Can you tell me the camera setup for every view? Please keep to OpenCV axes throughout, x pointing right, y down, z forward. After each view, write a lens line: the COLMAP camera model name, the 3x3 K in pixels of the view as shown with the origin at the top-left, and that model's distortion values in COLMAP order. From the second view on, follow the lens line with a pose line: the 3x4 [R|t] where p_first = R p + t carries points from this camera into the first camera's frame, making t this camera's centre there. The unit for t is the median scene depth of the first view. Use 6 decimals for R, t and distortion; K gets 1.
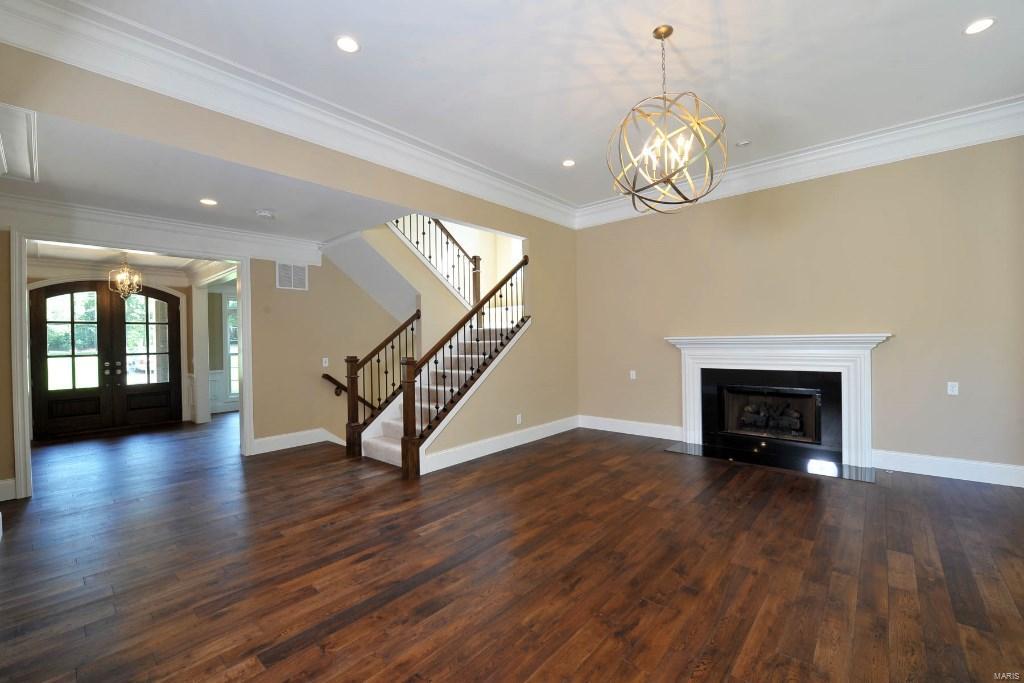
lens RADIAL K [[416.0, 0, 517.5], [0, 416.0, 341.4], [0, 0, 1]] dist [-0.015242, -0.003059]
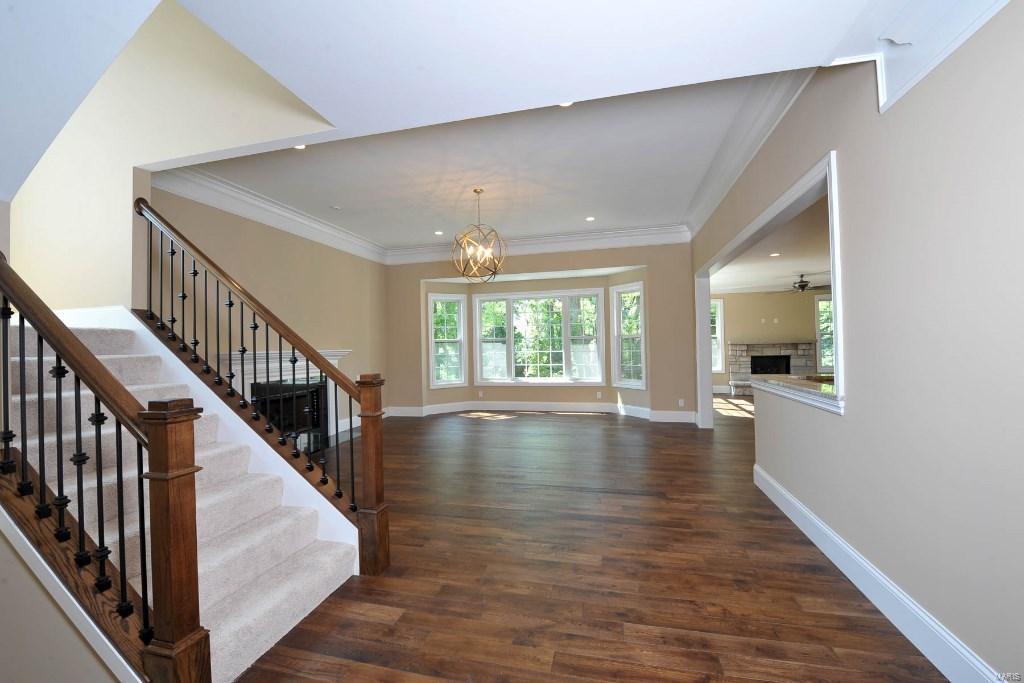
lens RADIAL K [[416.0, 0, 523.1], [0, 416.0, 339.8], [0, 0, 1]] dist [-0.015242, -0.003059]
pose [[-0.466214, 0.041160, 0.883714, -0.993261], [0.034326, 0.999006, -0.028421, 0.013438], [-0.884006, 0.017084, -0.467163, 1.190963]]
